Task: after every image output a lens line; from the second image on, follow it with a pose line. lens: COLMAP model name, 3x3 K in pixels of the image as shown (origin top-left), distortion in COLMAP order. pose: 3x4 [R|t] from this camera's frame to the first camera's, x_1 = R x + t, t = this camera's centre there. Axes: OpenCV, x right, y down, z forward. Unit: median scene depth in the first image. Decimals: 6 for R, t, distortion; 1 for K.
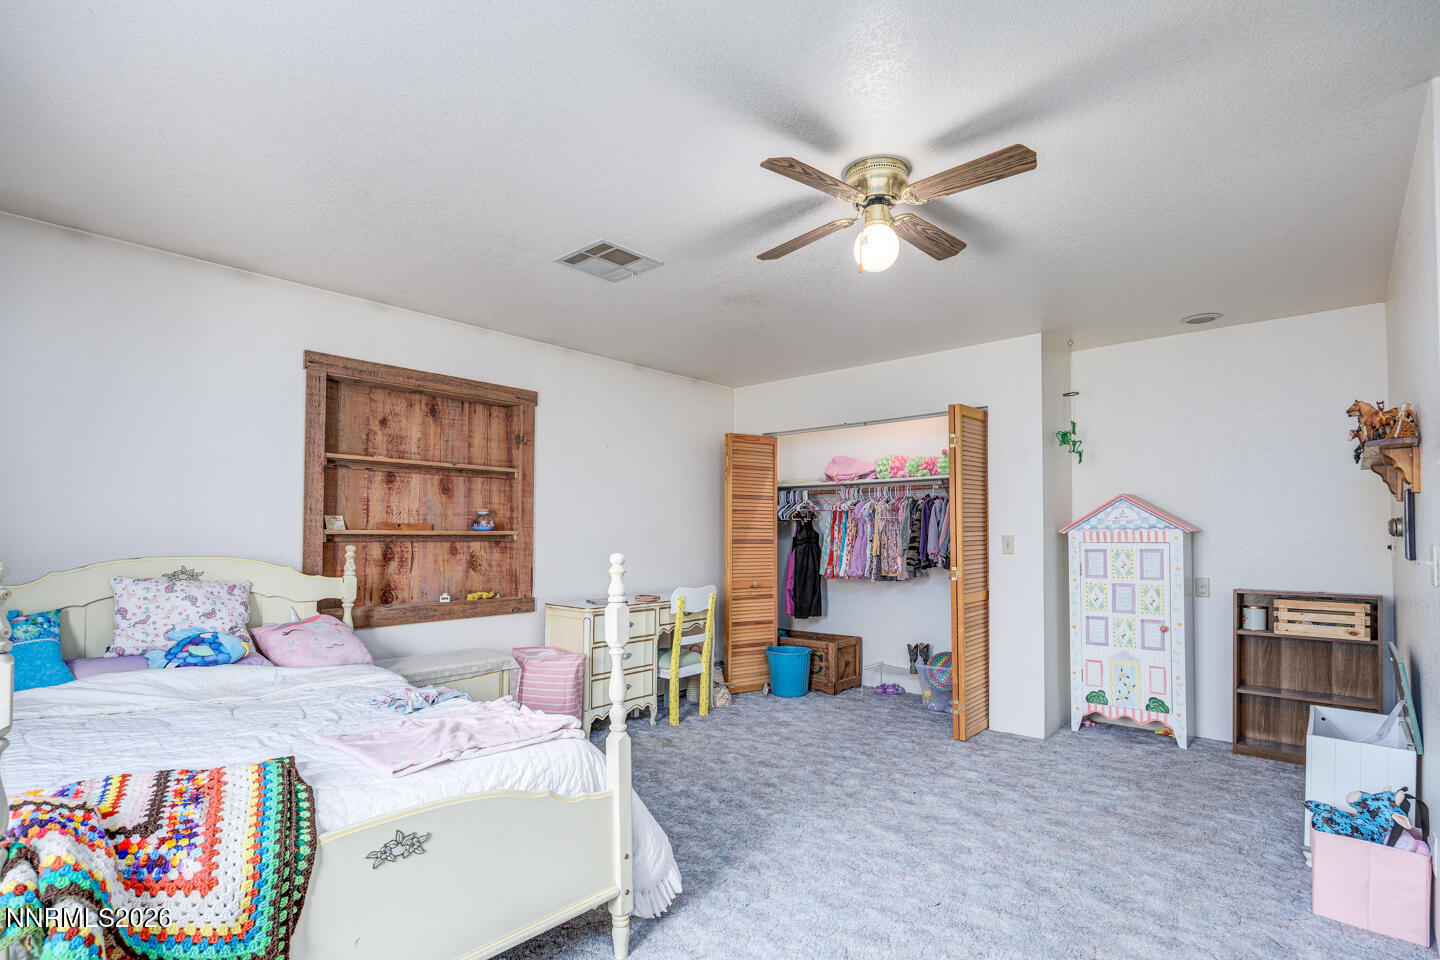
lens RADIAL K [[718.1, 0, 721.9], [0, 718.1, 504.7], [0, 0, 1]] dist [0.000076, 0.000202]
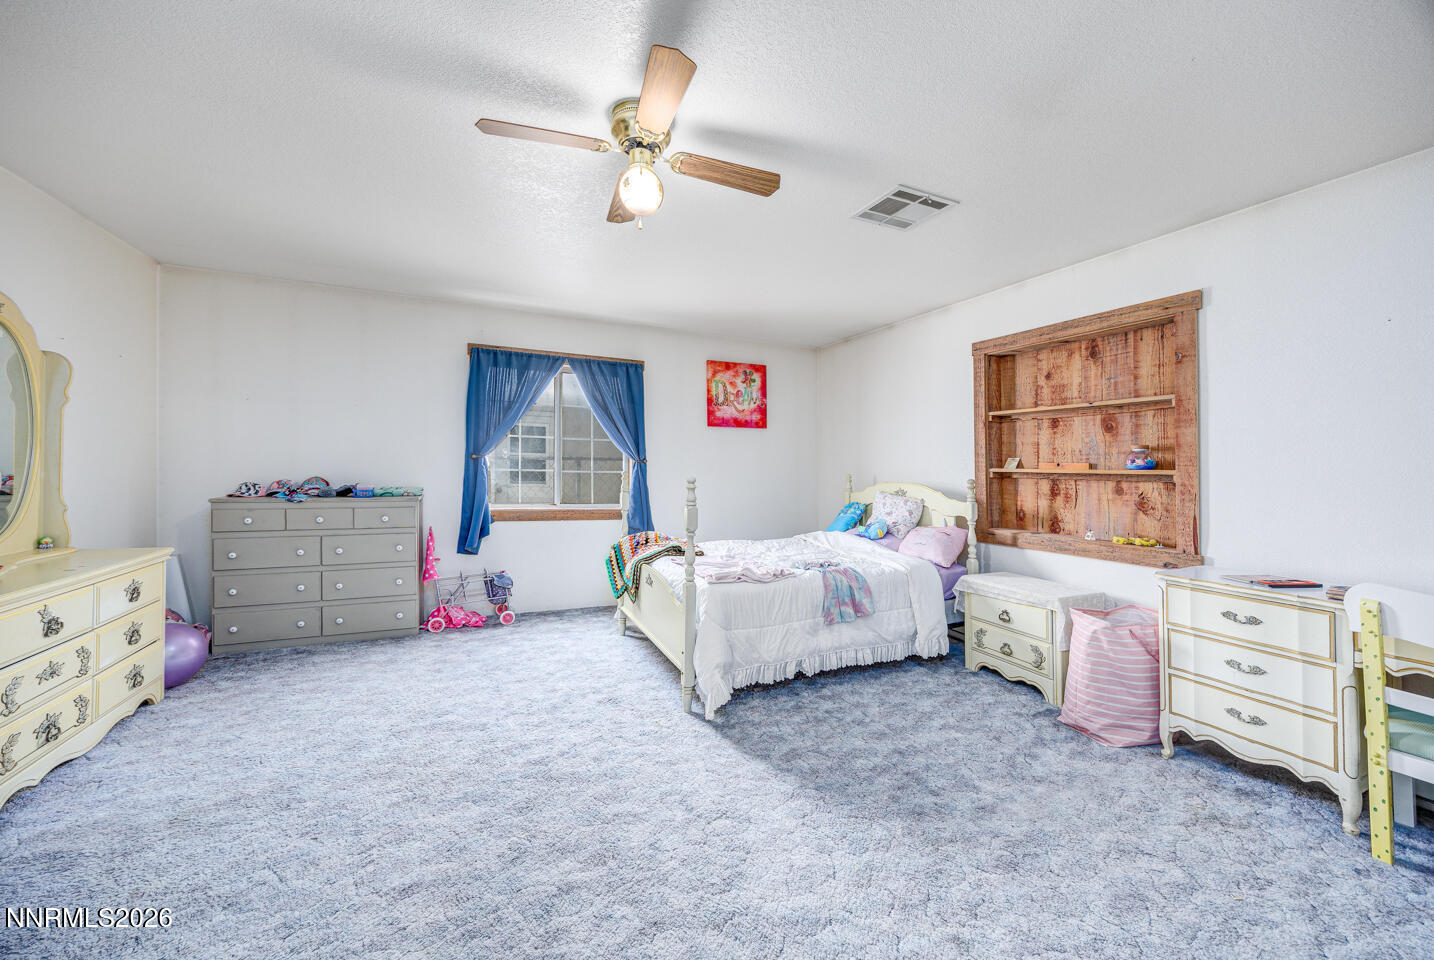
lens RADIAL K [[541.4, 0, 720.0], [0, 541.4, 466.8], [0, 0, 1]] dist [-0.000523, -0.000047]
pose [[-0.408636, -0.010016, -0.912642, 0.528619], [0.021216, 0.999565, -0.020469, 0.036947], [0.912451, -0.027727, -0.408246, 0.841134]]
